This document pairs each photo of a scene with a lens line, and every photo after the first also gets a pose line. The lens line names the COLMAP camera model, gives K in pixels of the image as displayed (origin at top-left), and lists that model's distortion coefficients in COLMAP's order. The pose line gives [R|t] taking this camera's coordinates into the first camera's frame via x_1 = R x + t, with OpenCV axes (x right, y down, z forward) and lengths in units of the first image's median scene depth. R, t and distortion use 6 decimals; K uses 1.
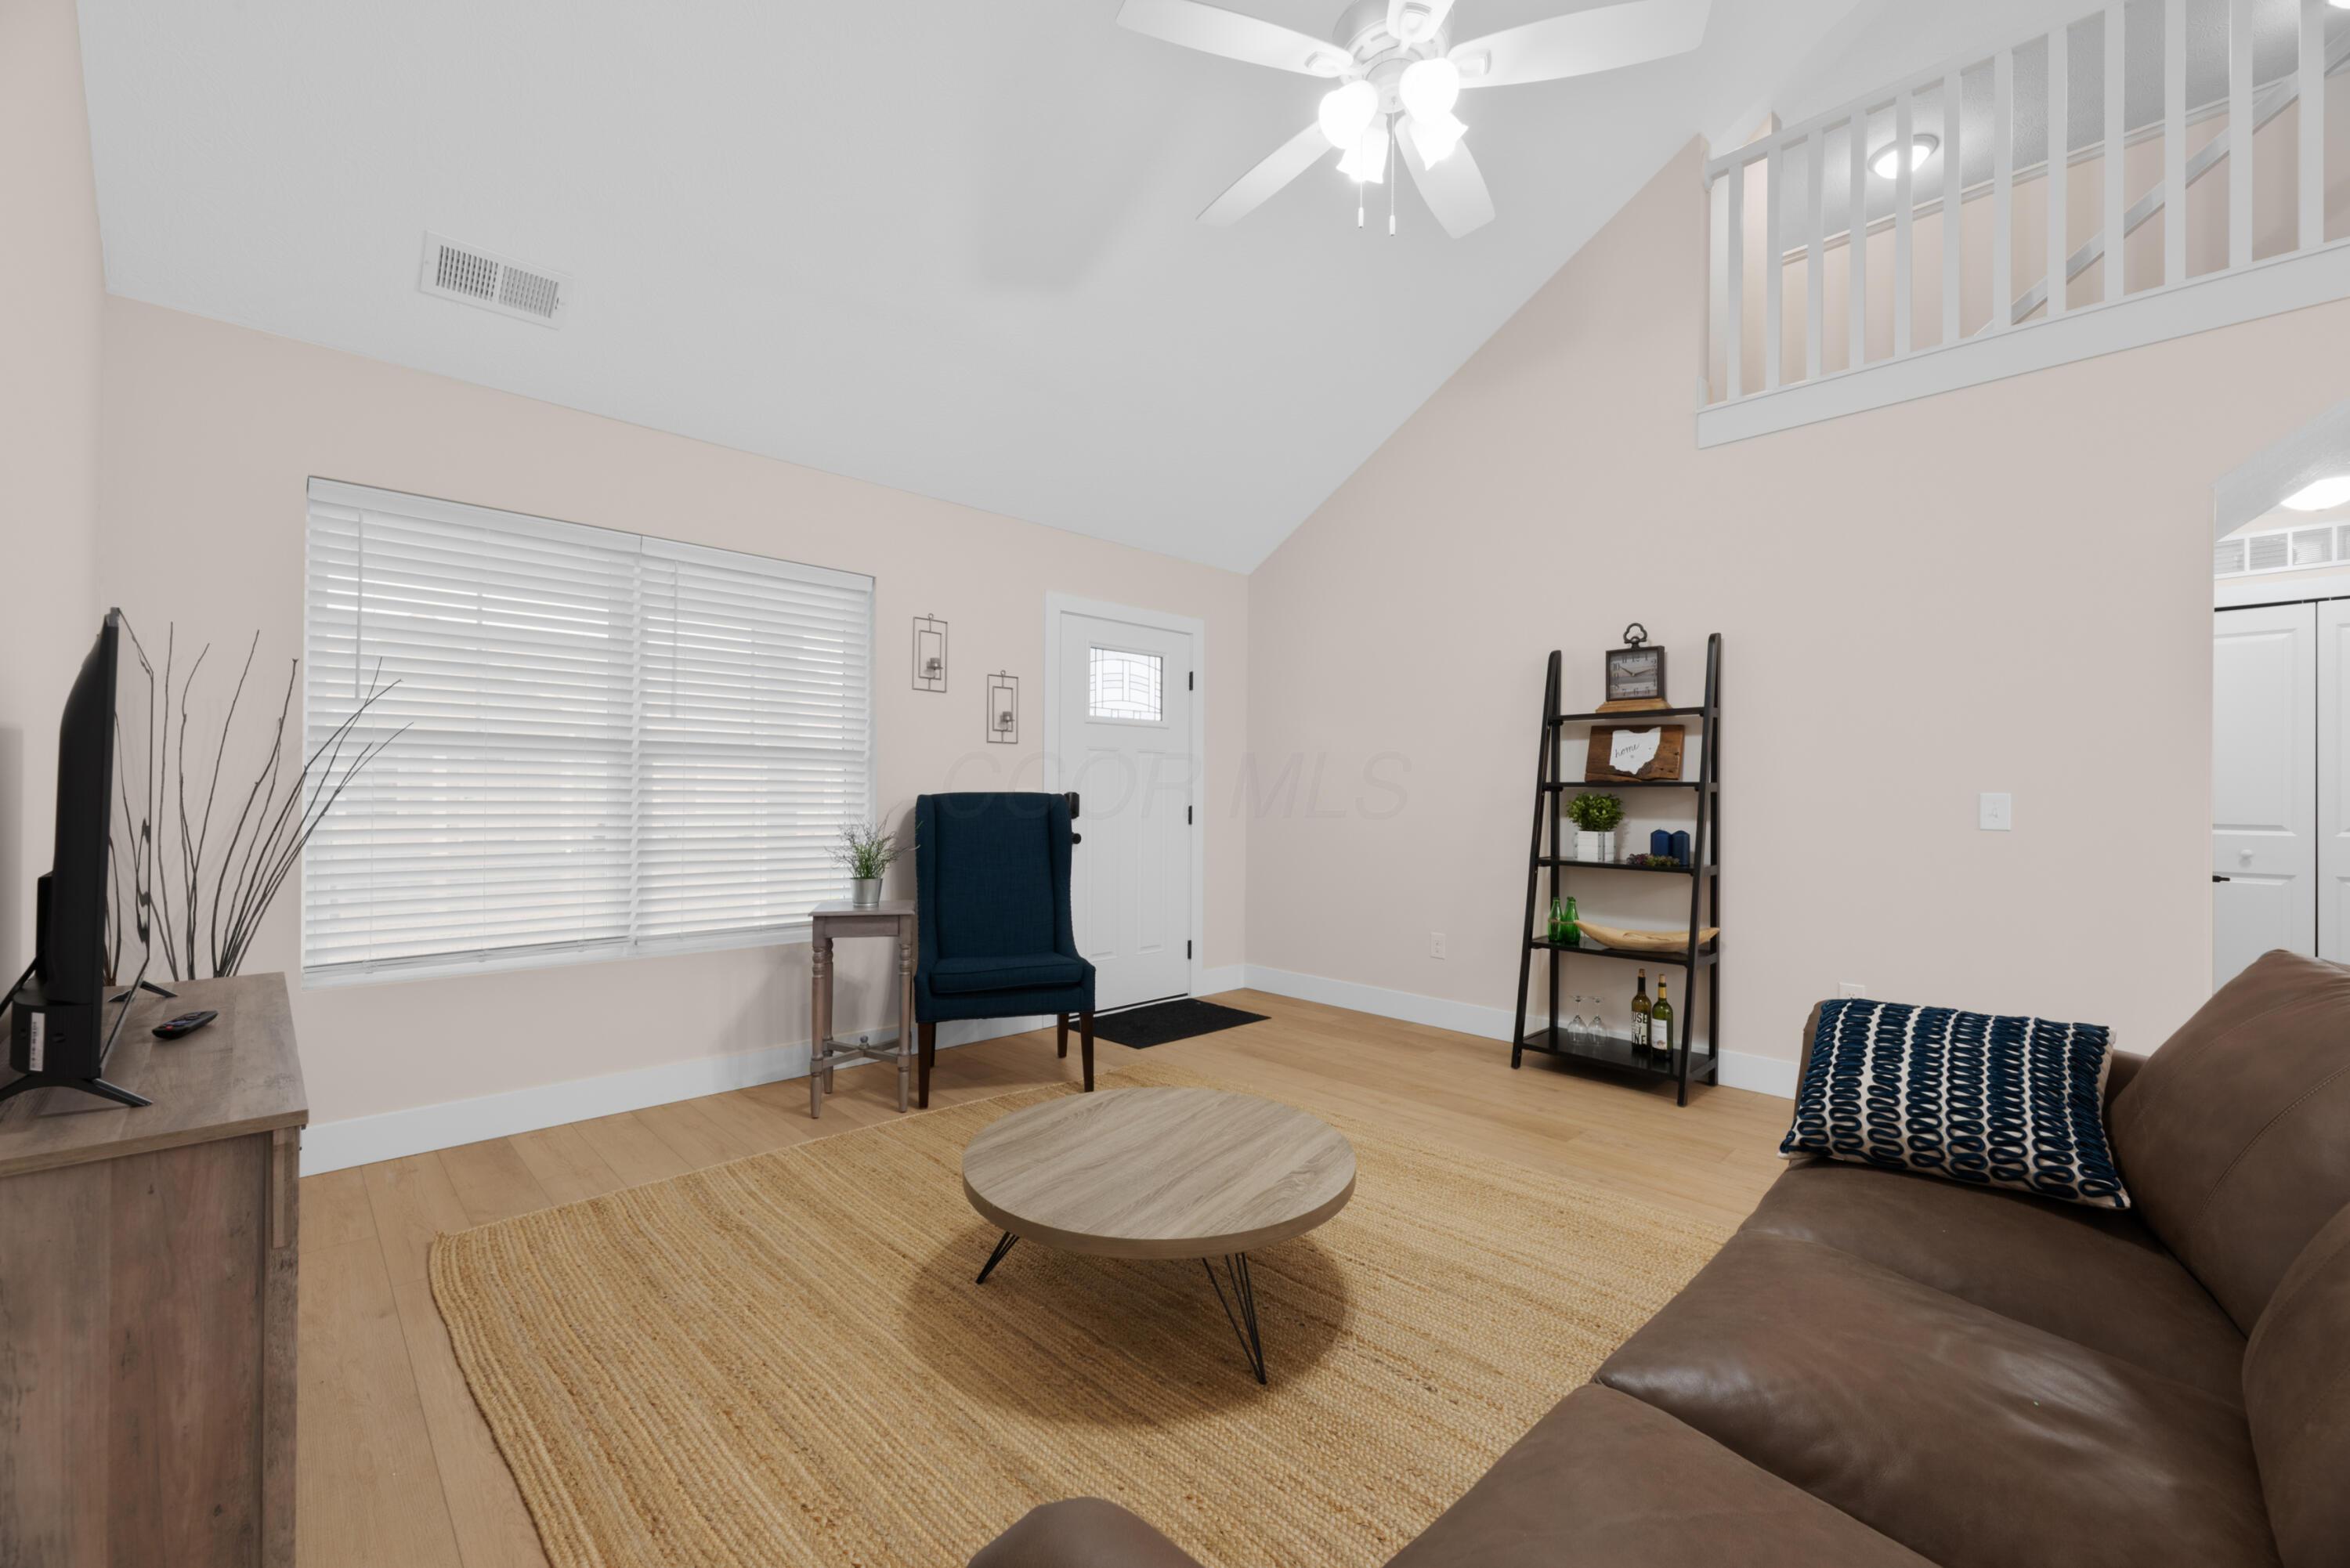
lens RADIAL K [[946.7, 0, 1171.3], [0, 946.7, 785.1], [0, 0, 1]] dist [-0.001764, 0.000354]
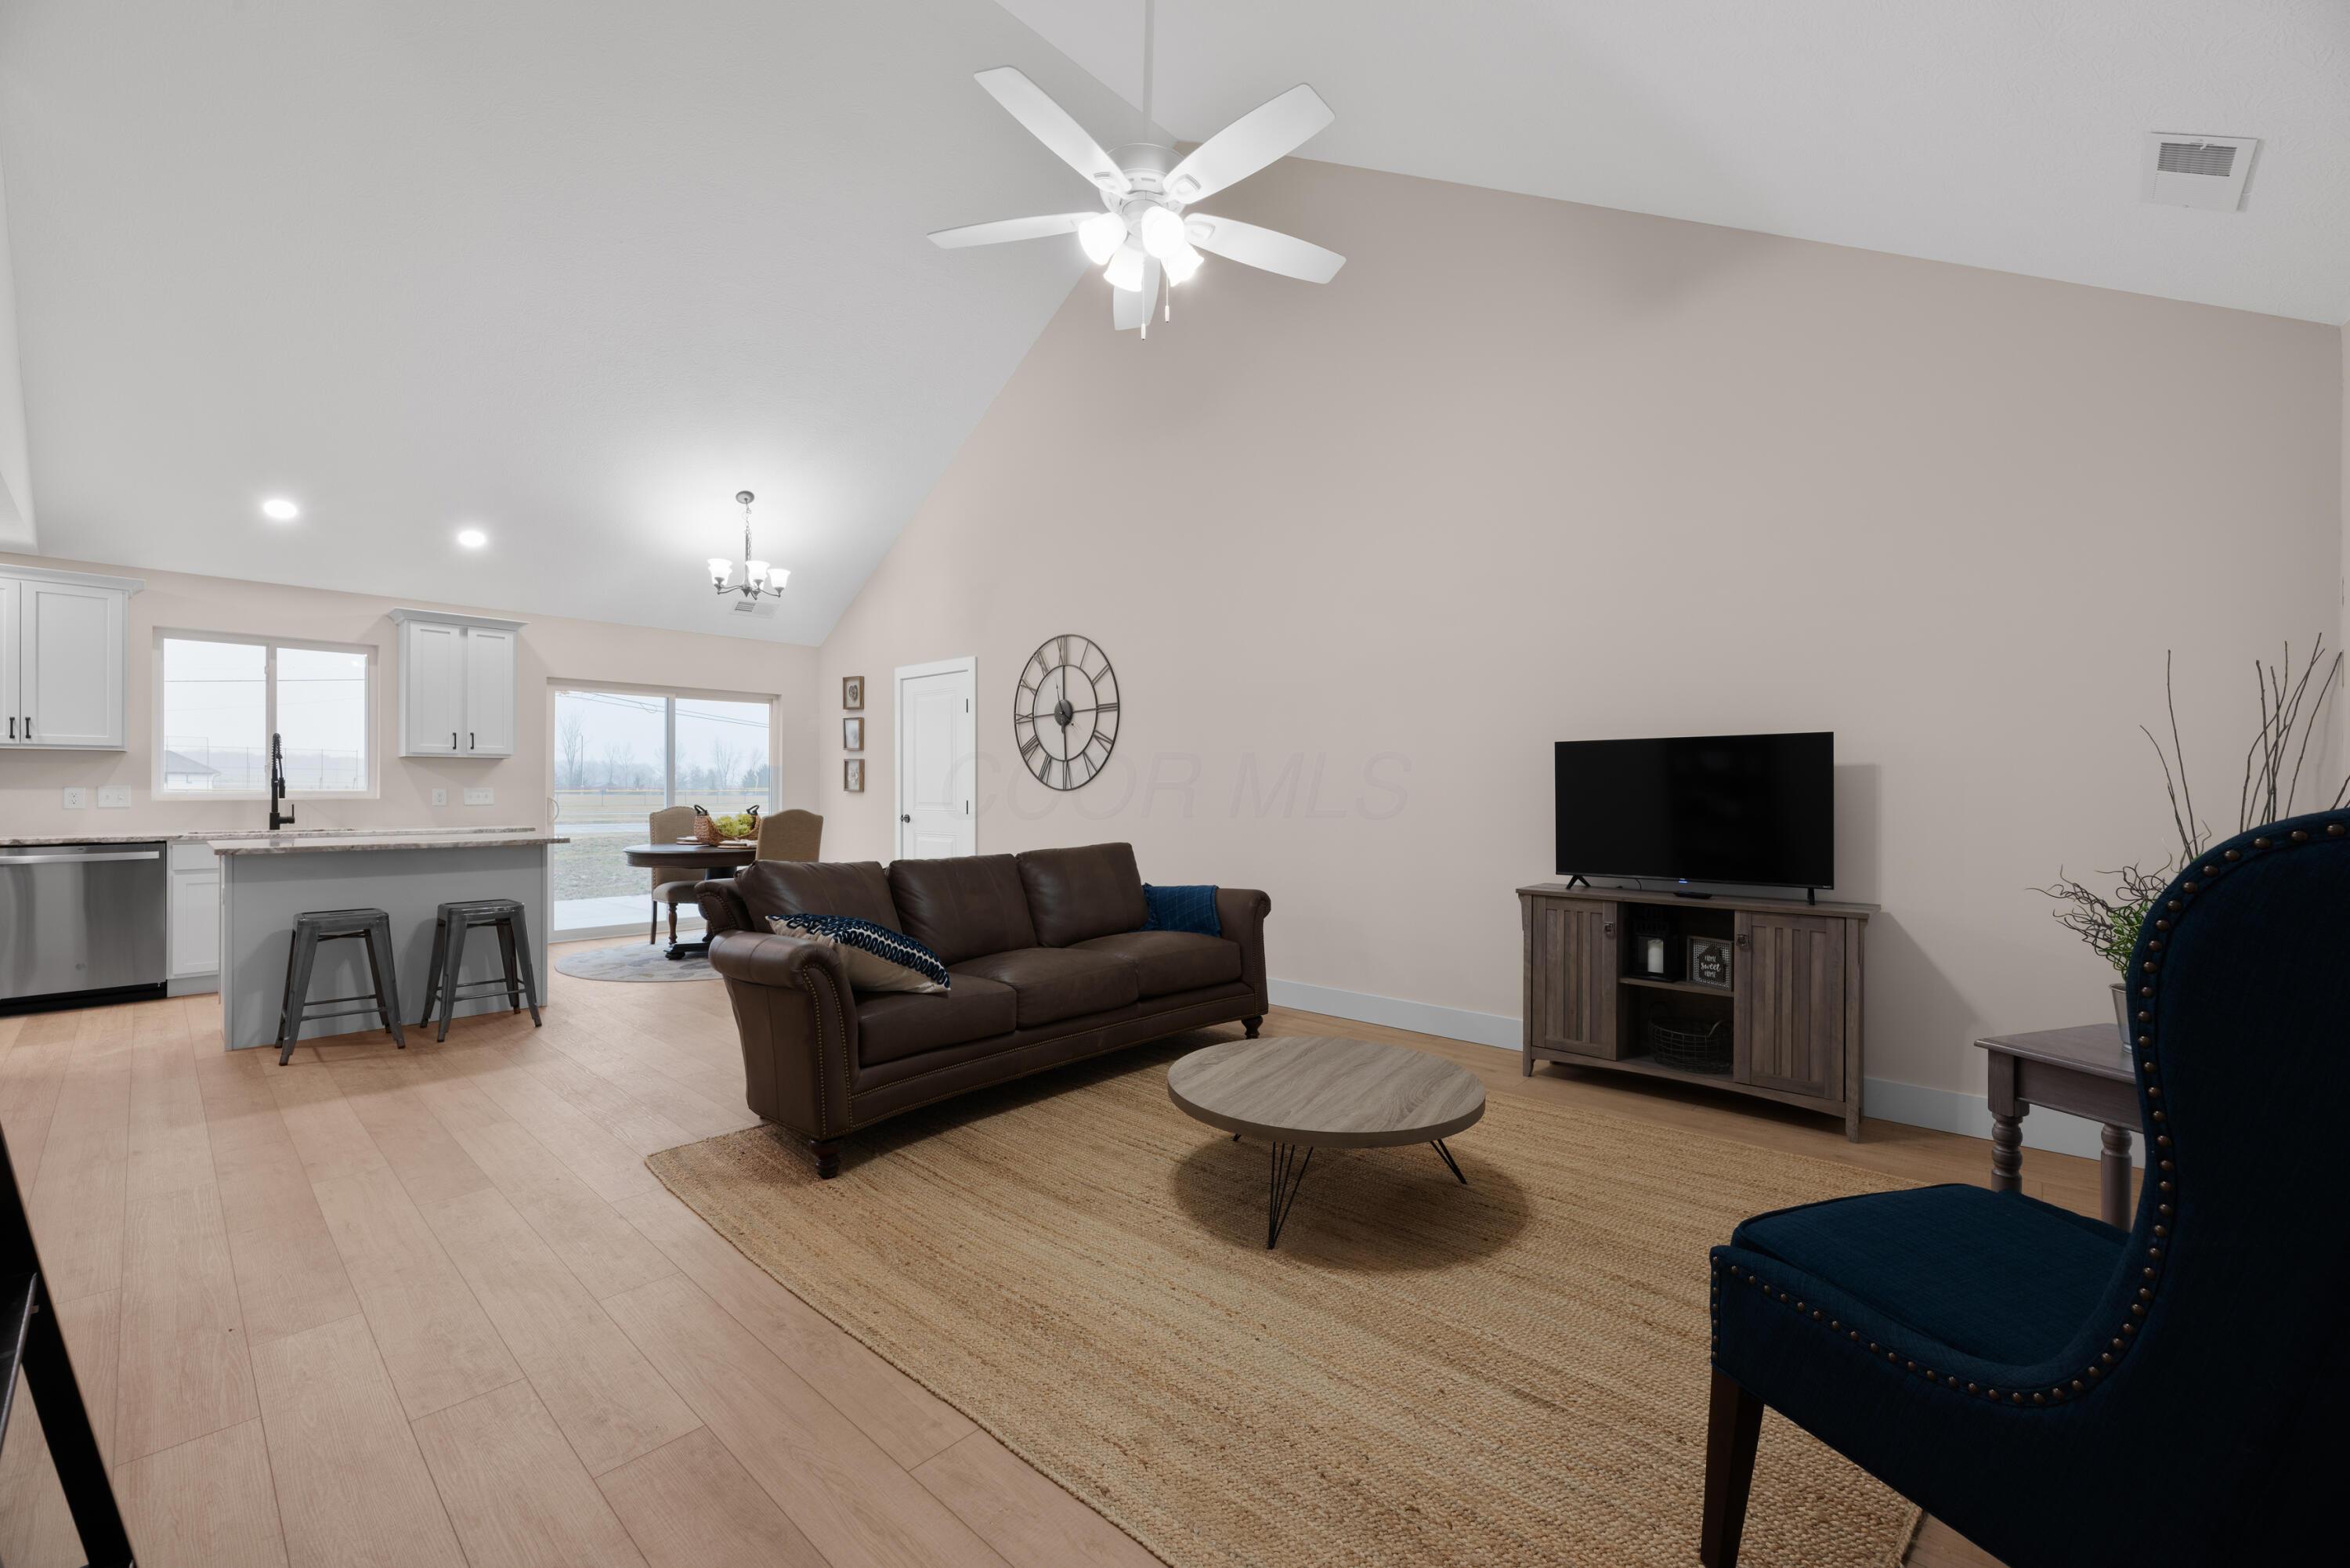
lens RADIAL K [[946.7, 0, 1168.2], [0, 946.7, 773.2], [0, 0, 1]] dist [-0.001764, 0.000354]
pose [[-0.998360, -0.010627, -0.056251, 0.148769], [-0.009150, 0.999608, -0.026459, 0.010589], [0.056510, -0.025900, -0.998066, 1.257968]]
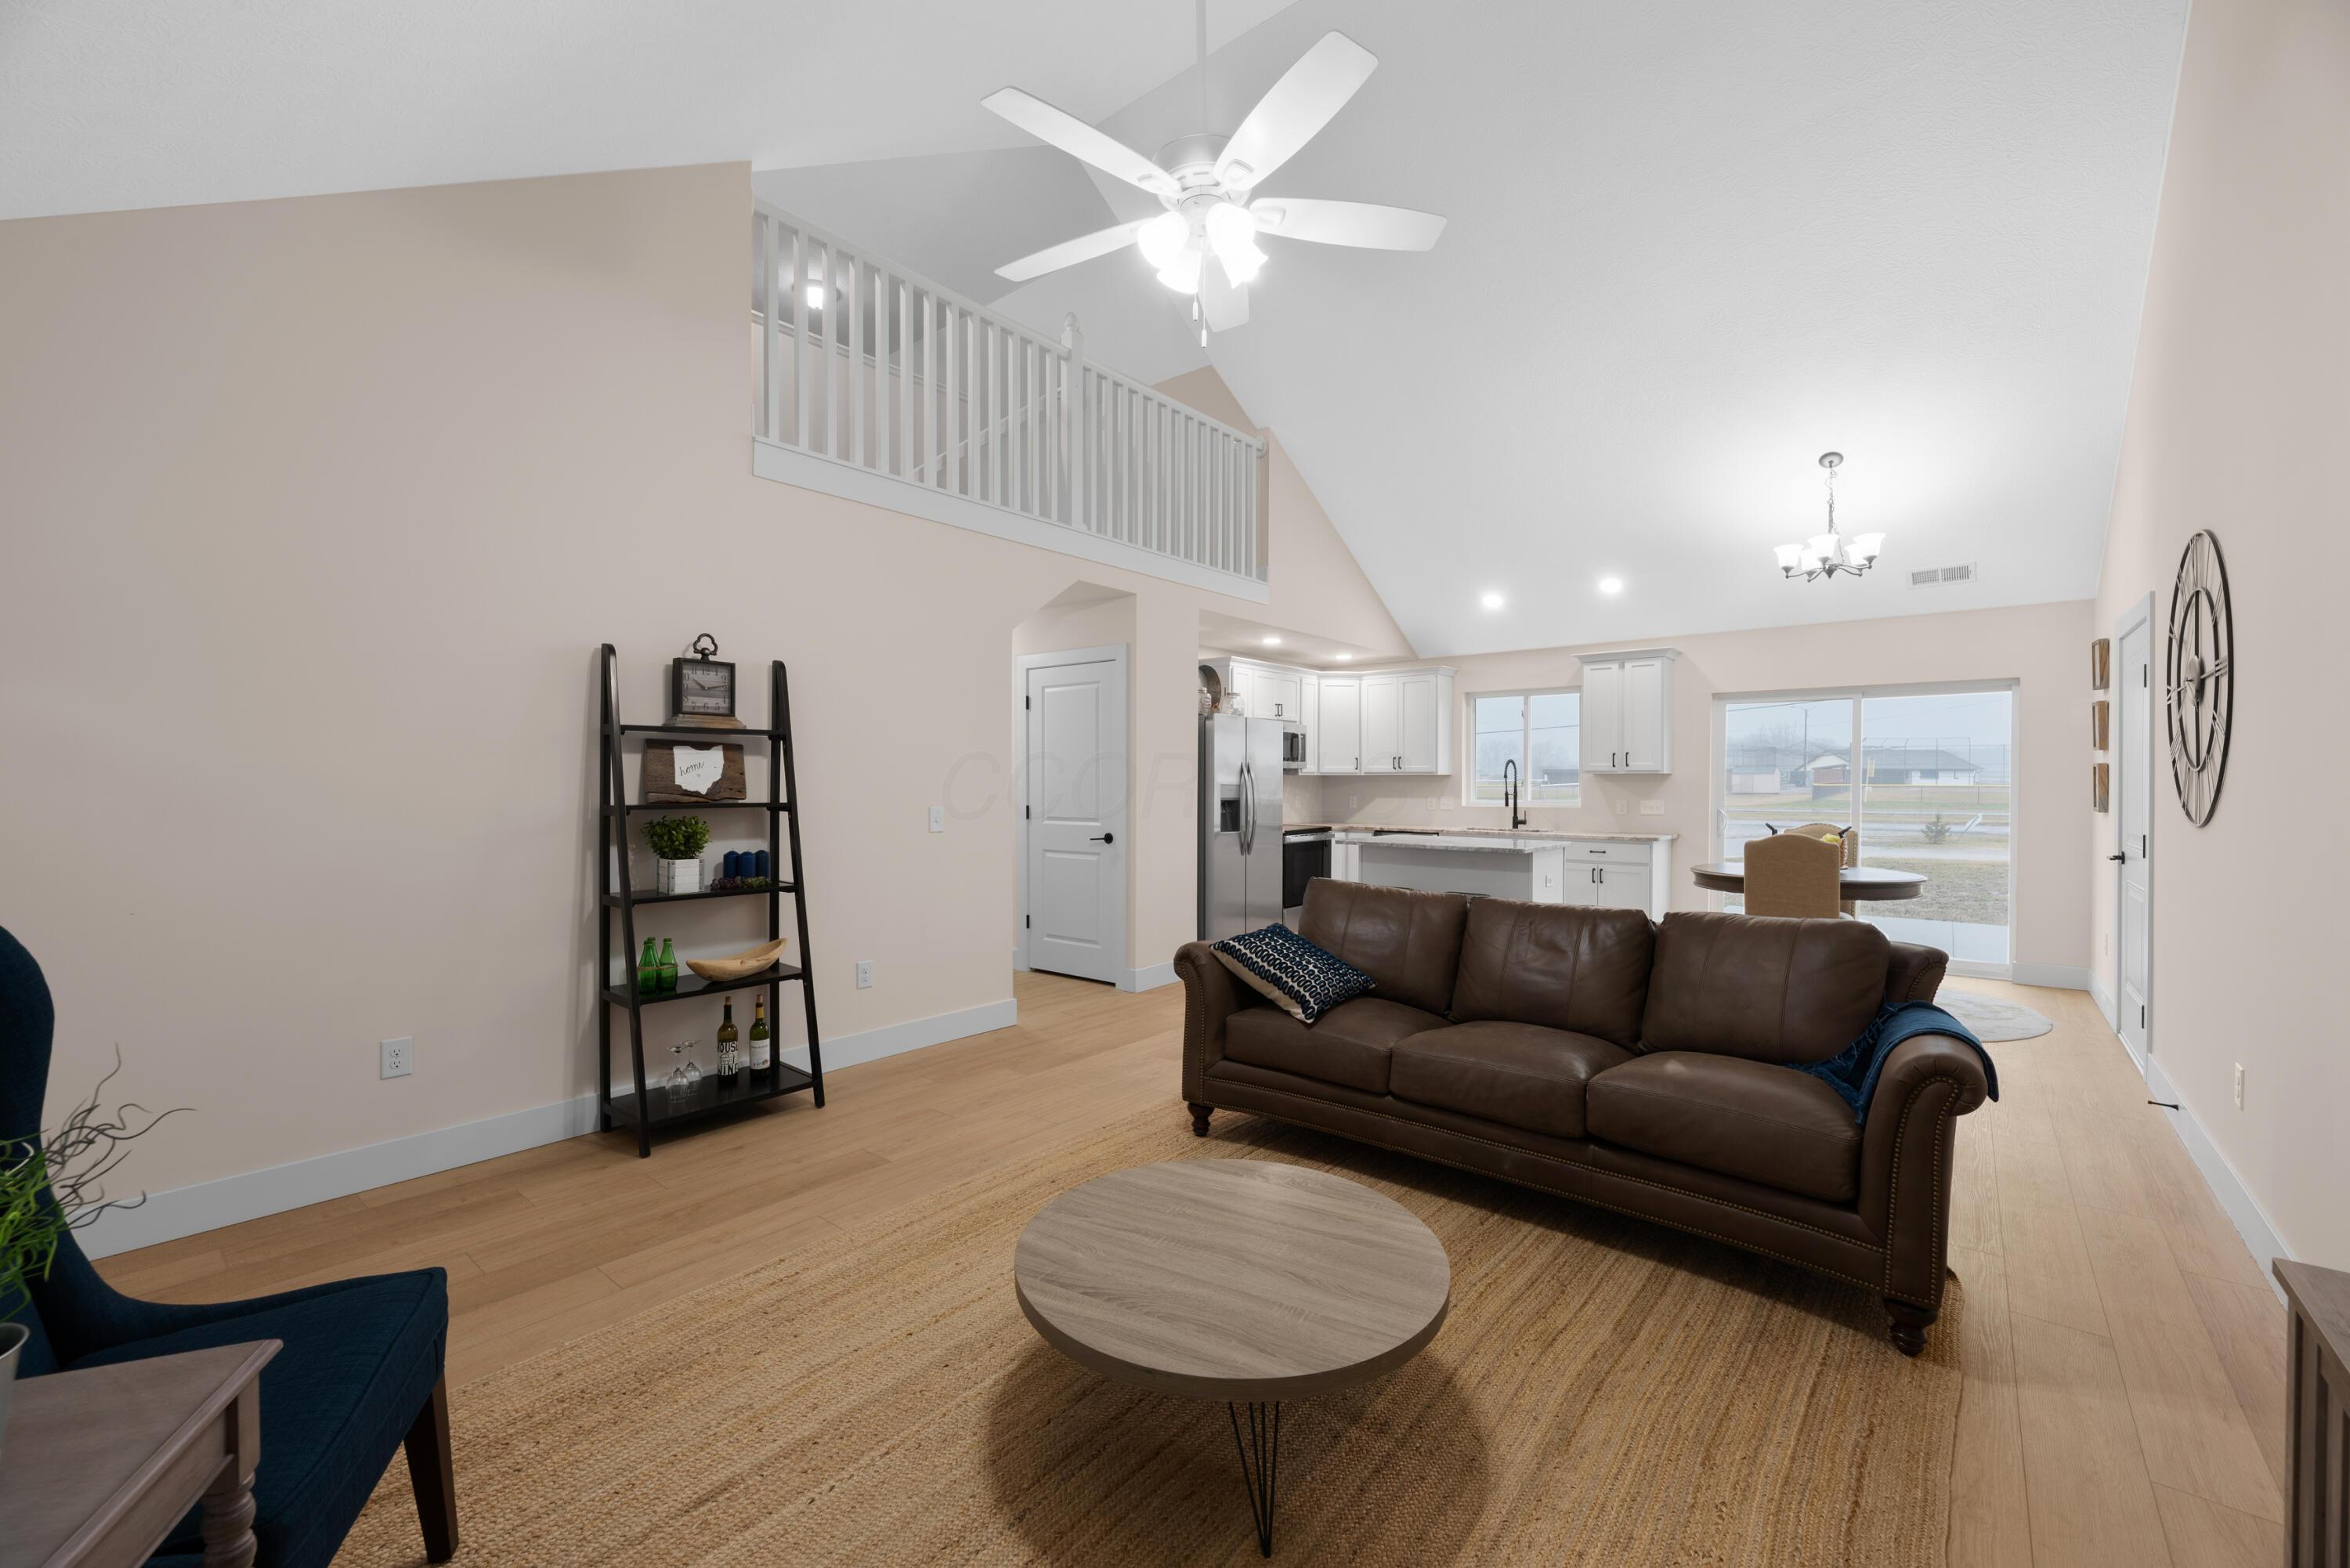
lens RADIAL K [[946.7, 0, 1182.0], [0, 946.7, 788.7], [0, 0, 1]] dist [-0.001764, 0.000354]
pose [[-0.113573, -0.016910, 0.993386, -0.506771], [-0.012144, 0.999804, 0.015631, -0.038257], [-0.993455, -0.010288, -0.113756, 0.647789]]
